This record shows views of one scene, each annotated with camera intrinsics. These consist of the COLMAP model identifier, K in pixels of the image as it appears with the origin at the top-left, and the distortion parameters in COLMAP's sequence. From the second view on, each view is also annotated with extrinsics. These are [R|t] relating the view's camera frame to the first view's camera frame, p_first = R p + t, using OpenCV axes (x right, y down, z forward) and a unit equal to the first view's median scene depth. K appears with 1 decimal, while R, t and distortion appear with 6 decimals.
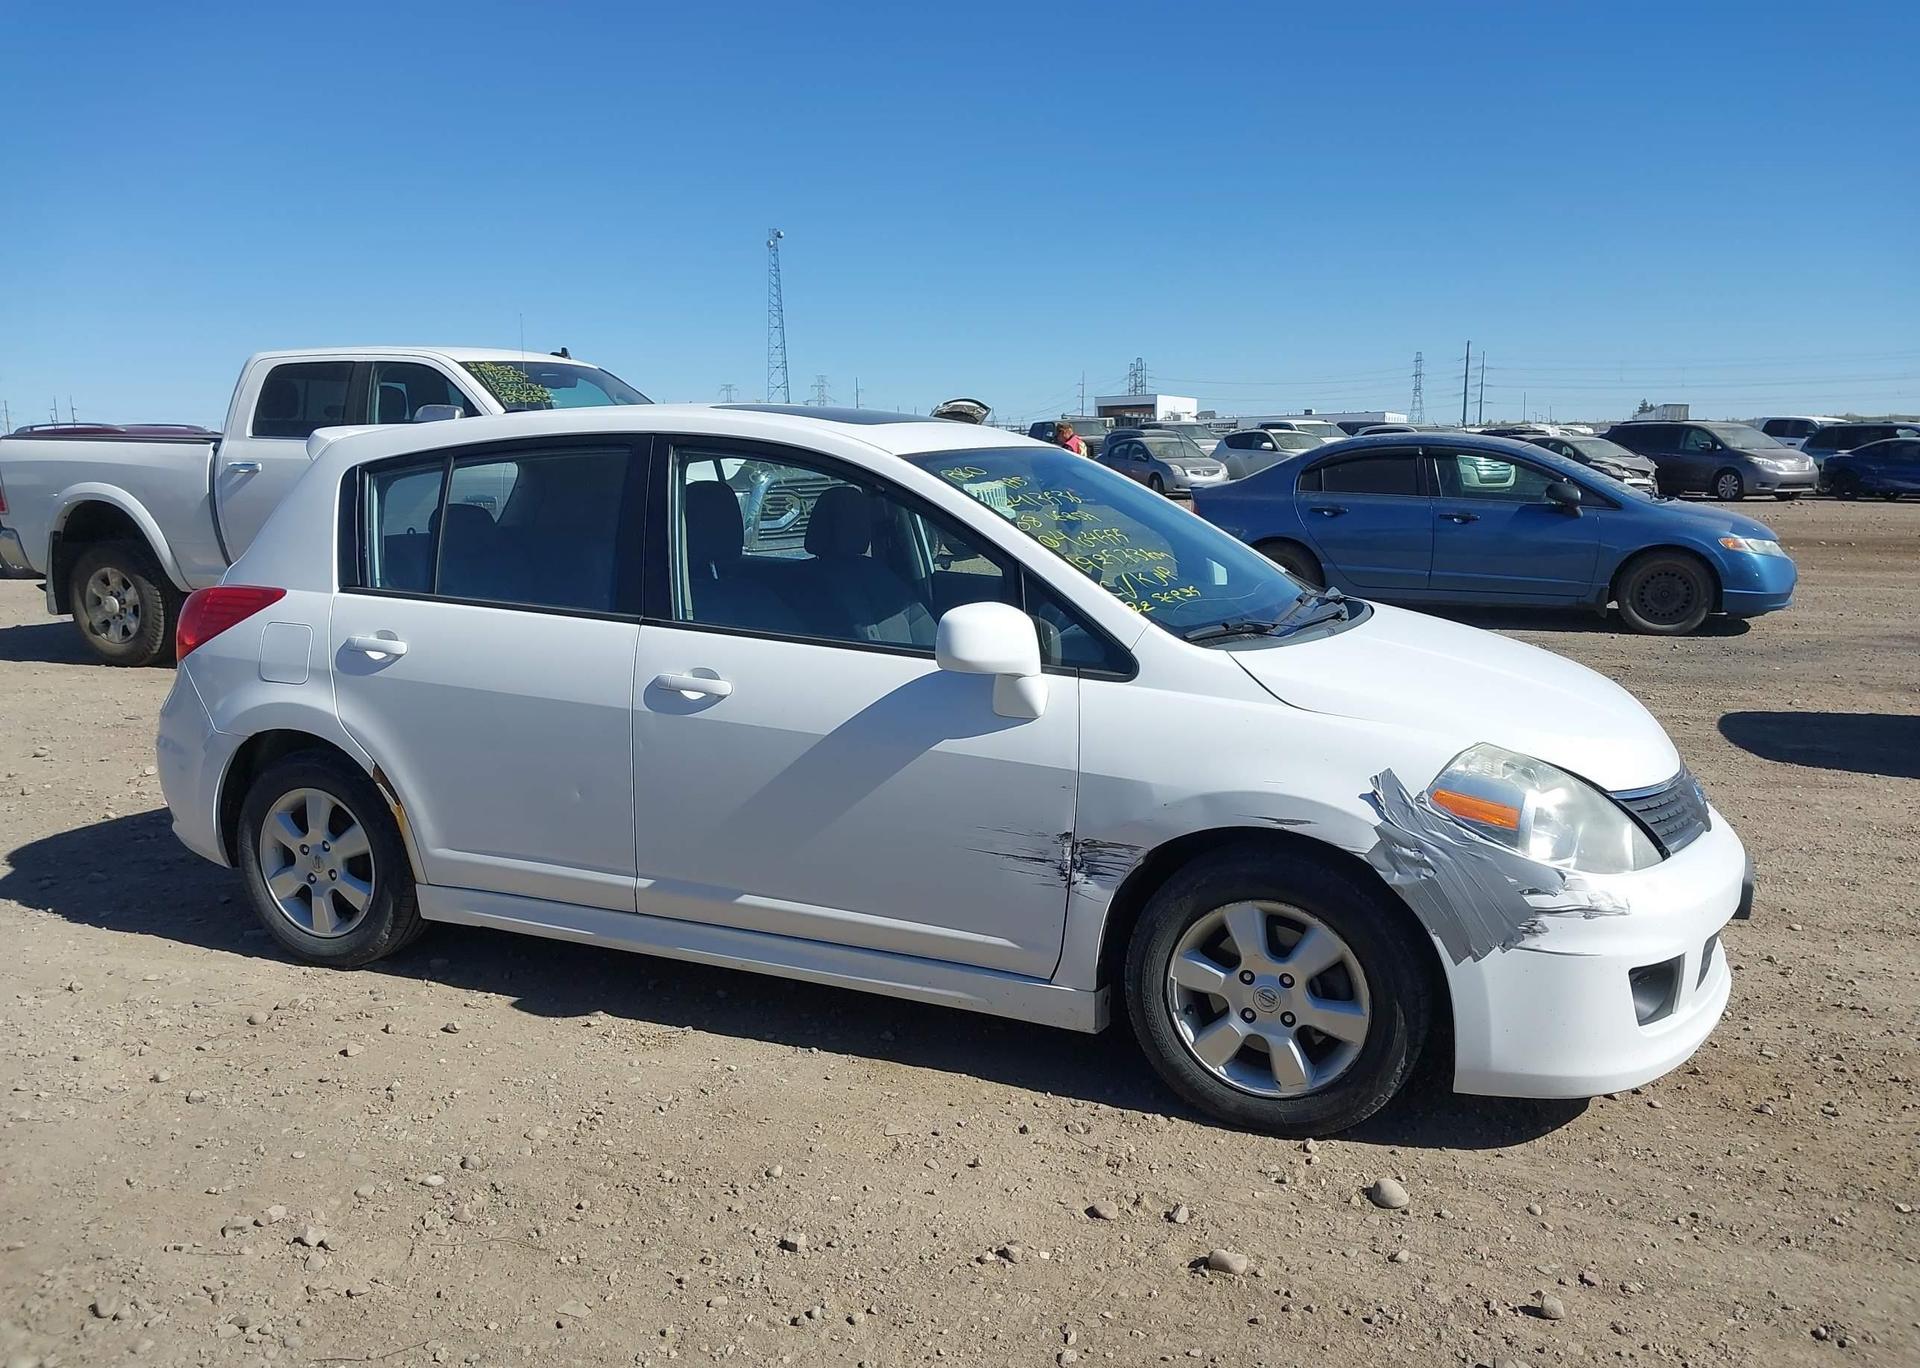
lens RADIAL K [[1509.3, 0, 964.2], [0, 1509.3, 691.1], [0, 0, 1]] dist [0.047789, -0.063835]
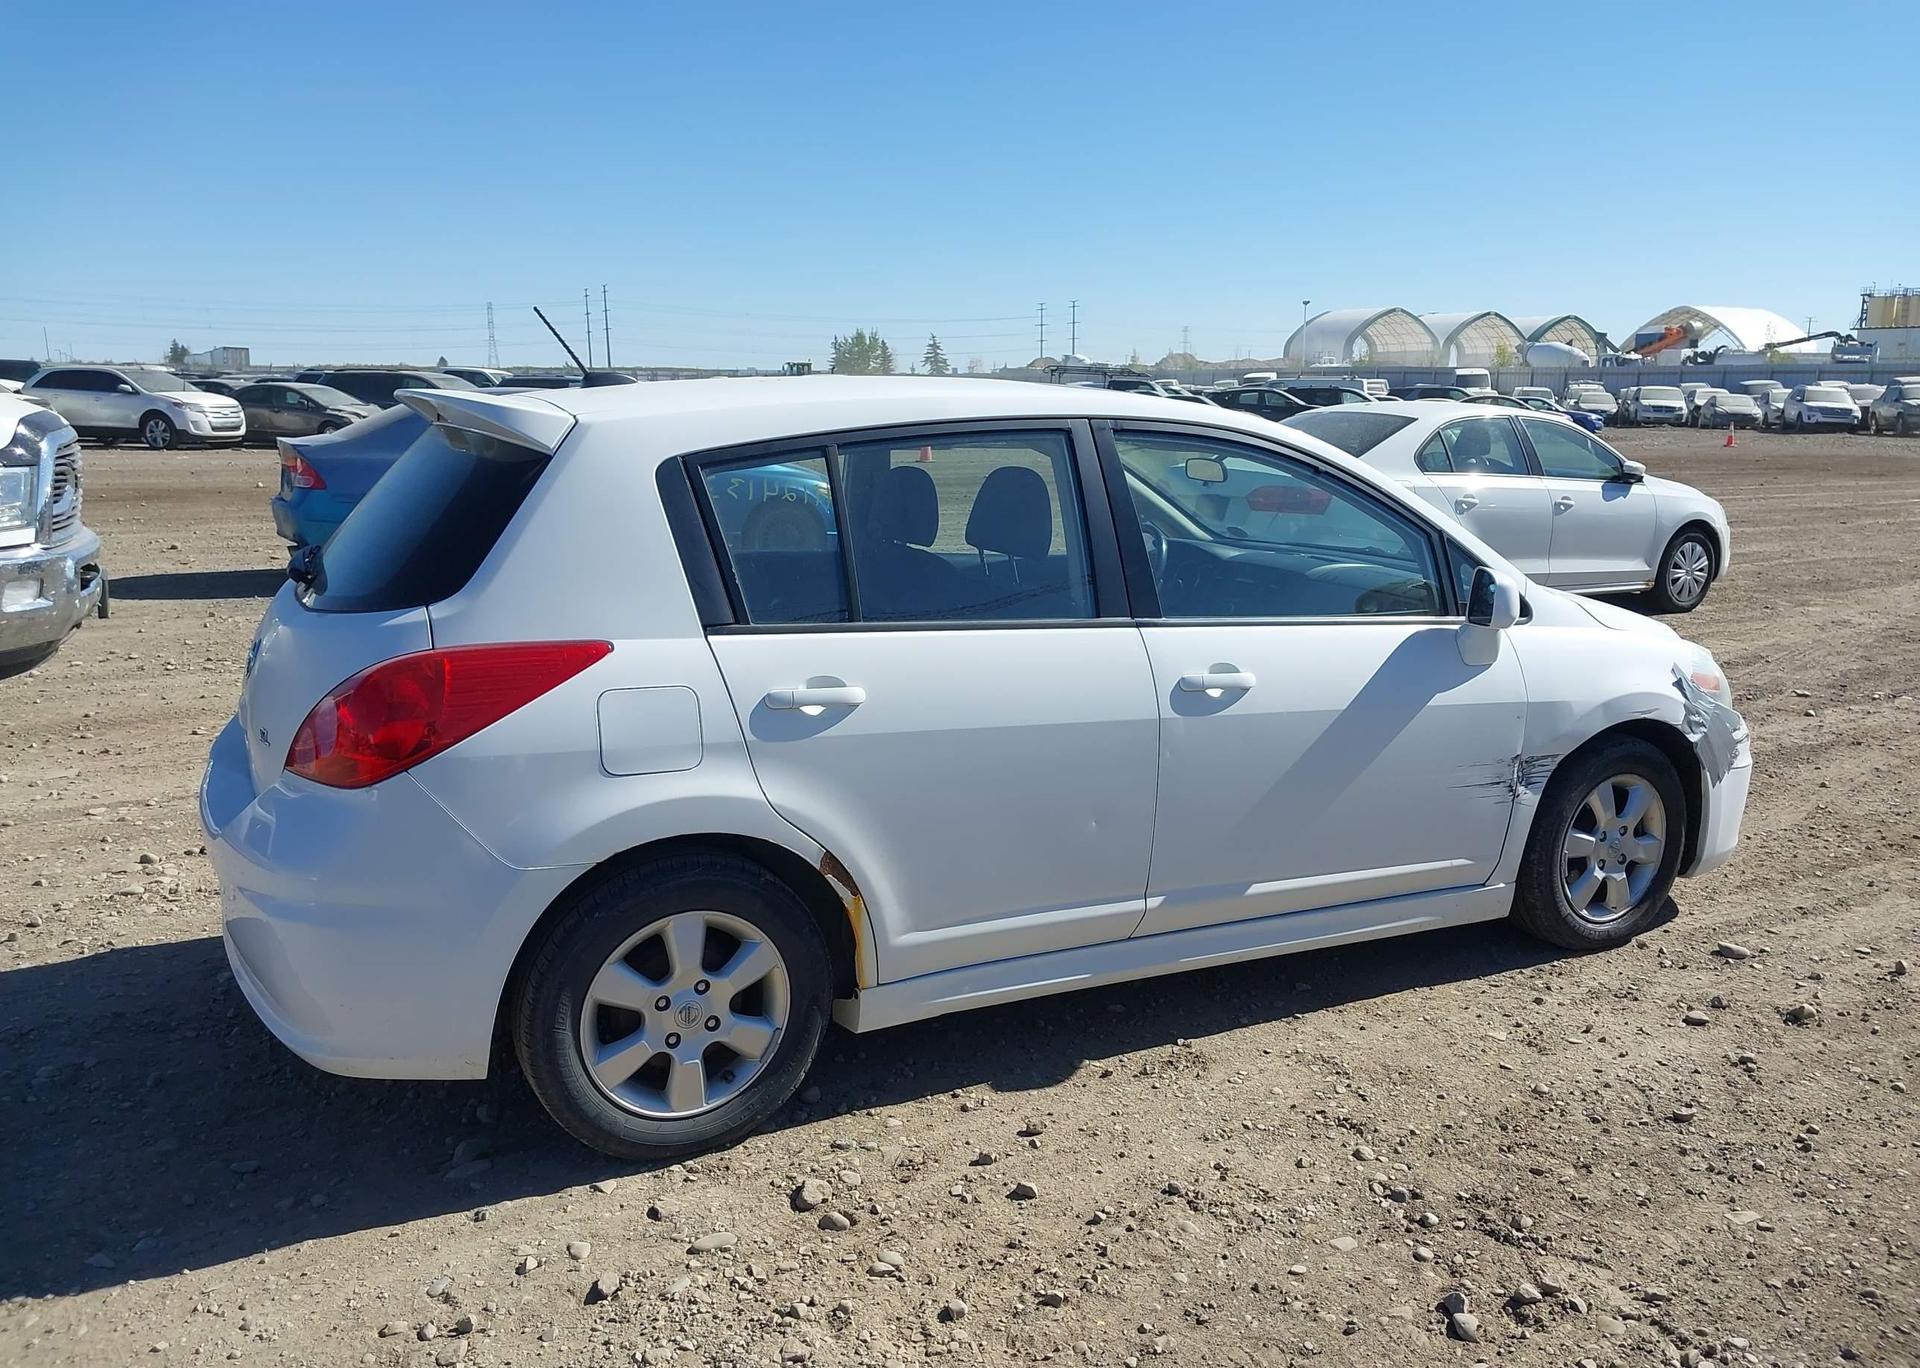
lens RADIAL K [[1509.3, 0, 975.5], [0, 1509.3, 687.5], [0, 0, 1]] dist [0.047789, -0.063835]
pose [[0.621783, -0.137184, 0.771082, -1.035281], [0.111310, 0.990025, 0.086378, -0.102376], [-0.775240, 0.032120, 0.630850, 0.522774]]
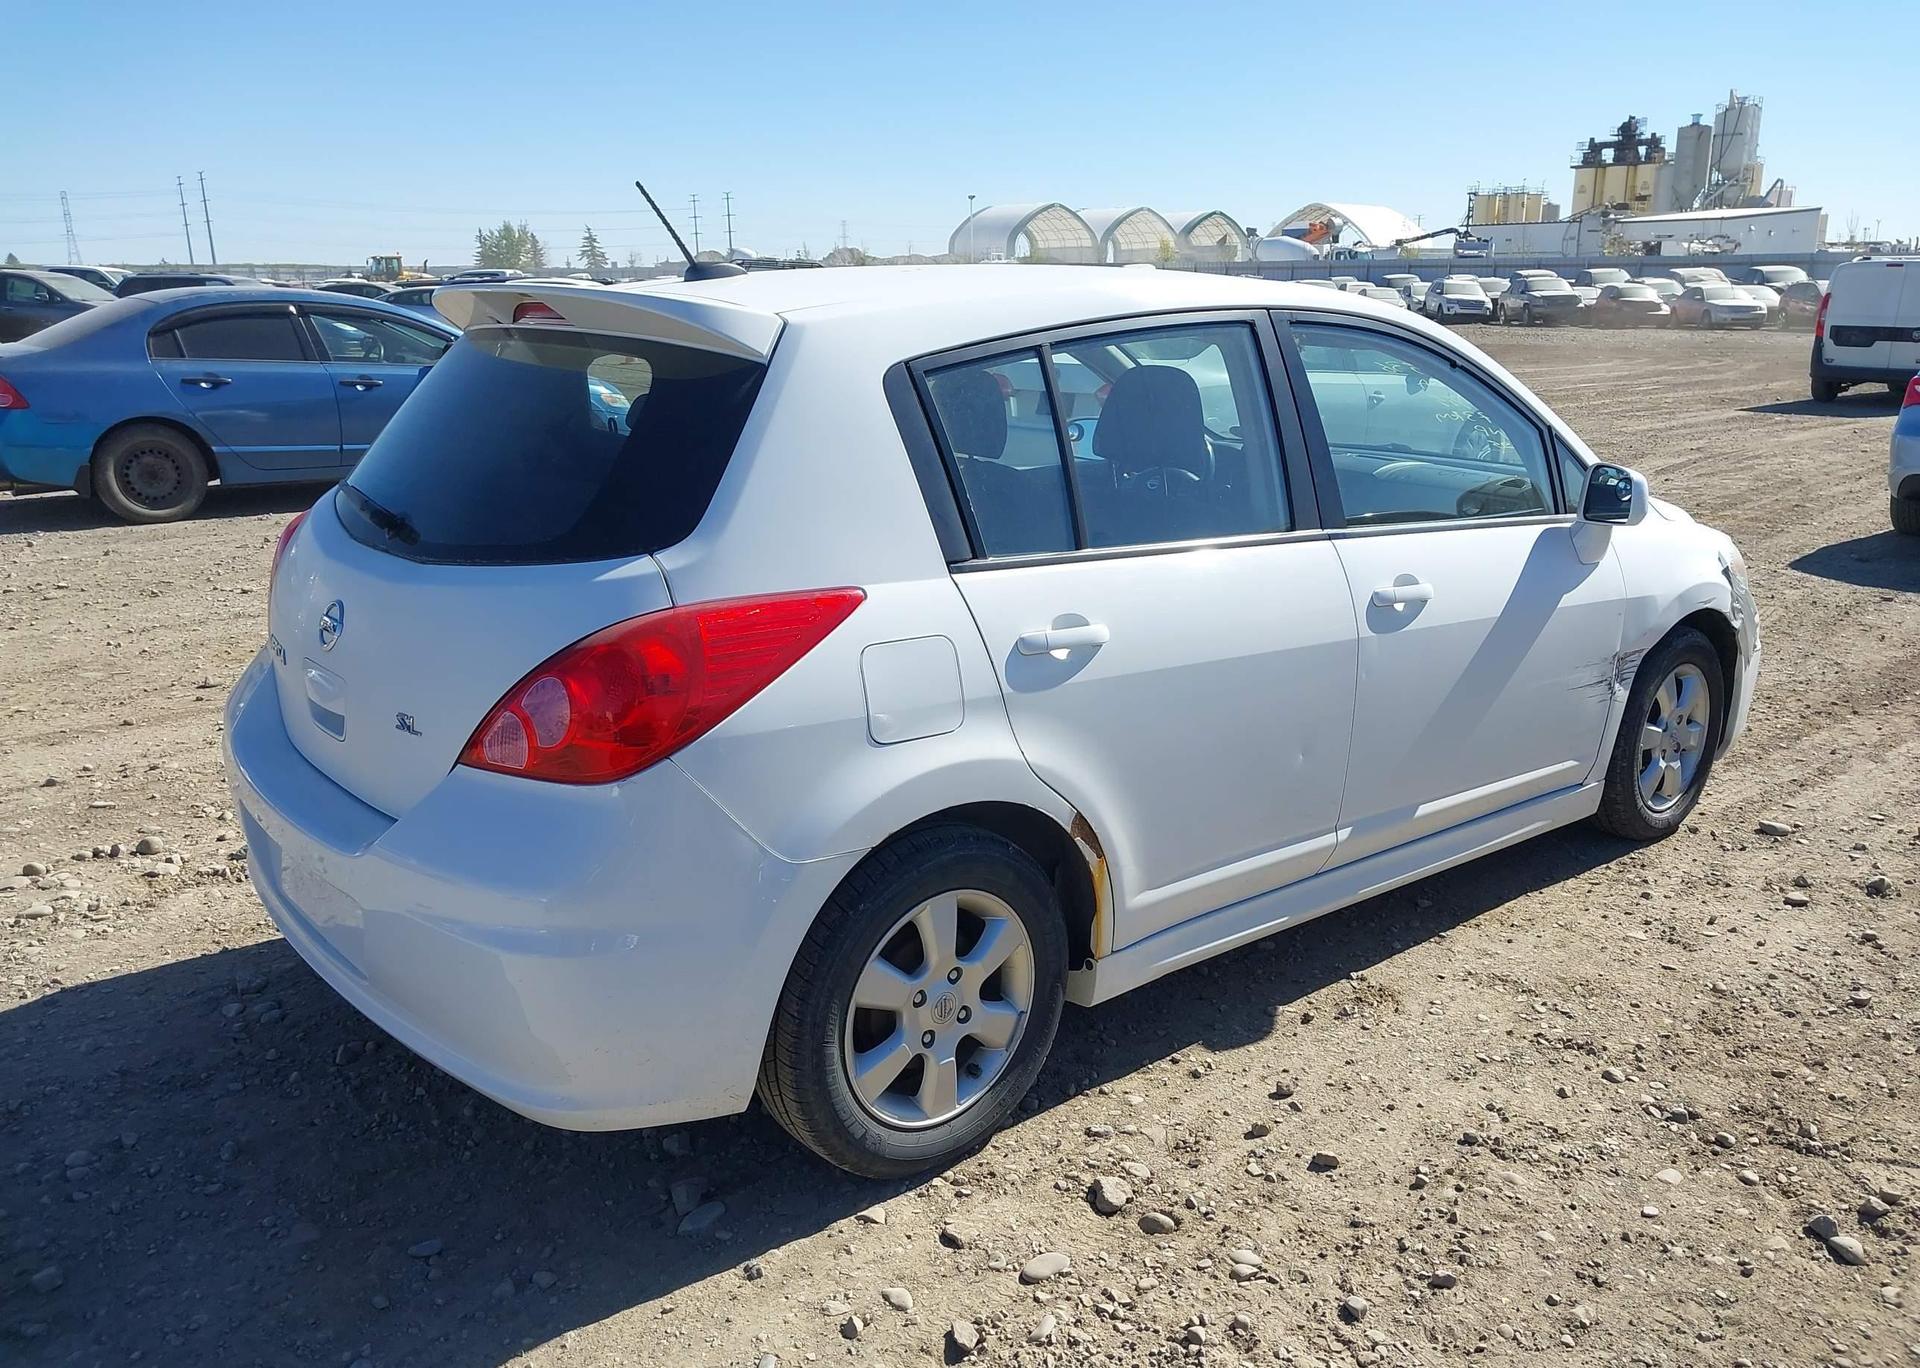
lens RADIAL K [[1509.3, 0, 974.7], [0, 1509.3, 684.8], [0, 0, 1]] dist [0.047789, -0.063835]
pose [[0.437042, -0.217992, 0.872624, -1.110084], [0.137488, 0.974975, 0.174702, -0.147229], [-0.888871, 0.043623, 0.456077, 0.830702]]
